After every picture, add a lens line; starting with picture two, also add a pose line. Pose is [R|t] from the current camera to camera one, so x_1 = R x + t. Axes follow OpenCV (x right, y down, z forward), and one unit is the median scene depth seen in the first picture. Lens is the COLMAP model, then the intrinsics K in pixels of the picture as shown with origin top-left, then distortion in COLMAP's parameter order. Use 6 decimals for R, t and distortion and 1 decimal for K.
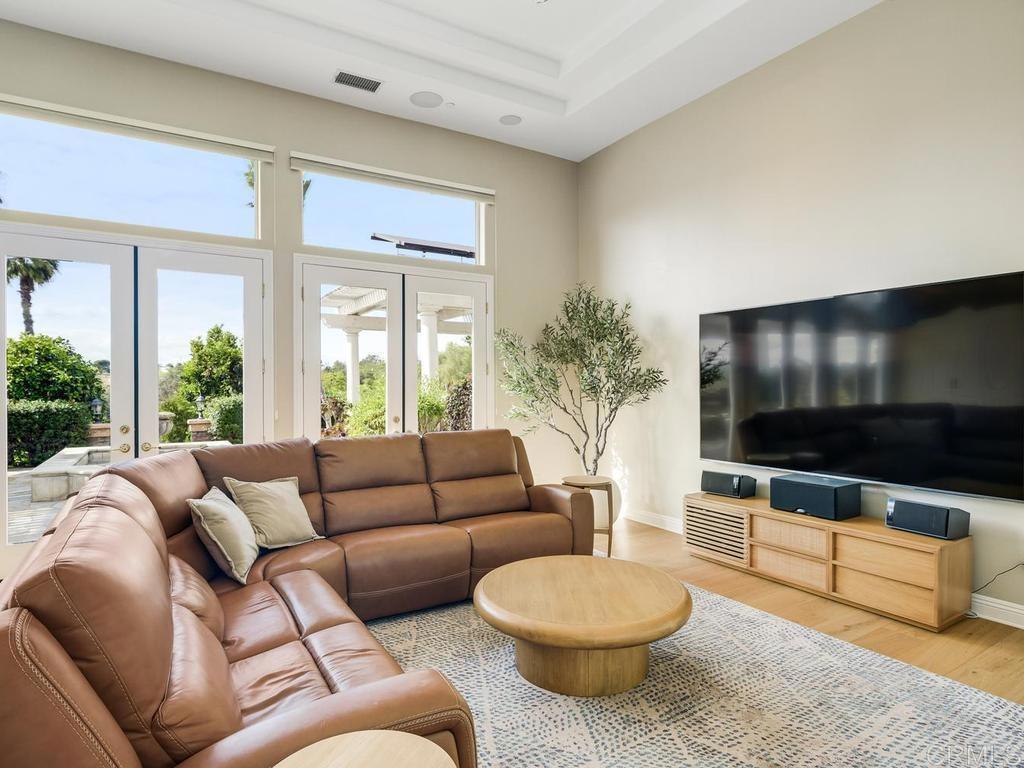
lens RADIAL K [[575.7, 0, 510.3], [0, 575.7, 389.8], [0, 0, 1]] dist [-0.016236, 0.001969]
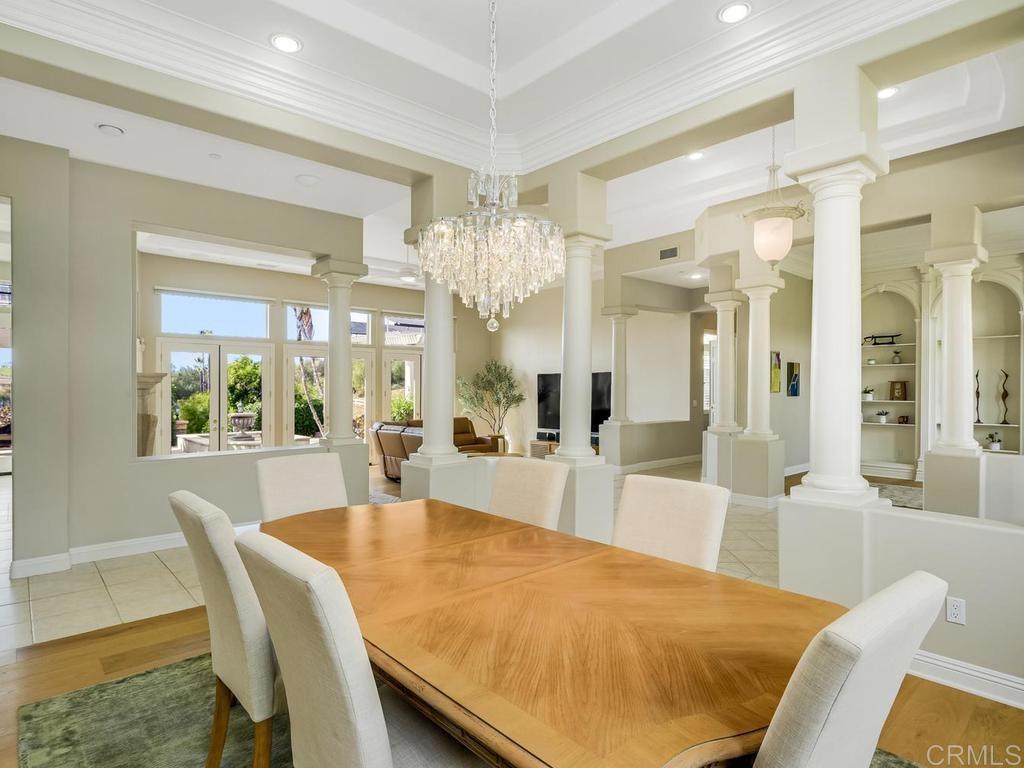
lens RADIAL K [[575.7, 0, 519.8], [0, 575.7, 384.5], [0, 0, 1]] dist [-0.016236, 0.001969]
pose [[0.982695, 0.003394, 0.185199, -0.231901], [-0.001332, 0.999936, -0.011256, -0.049440], [-0.185225, 0.010815, 0.982637, -1.517496]]
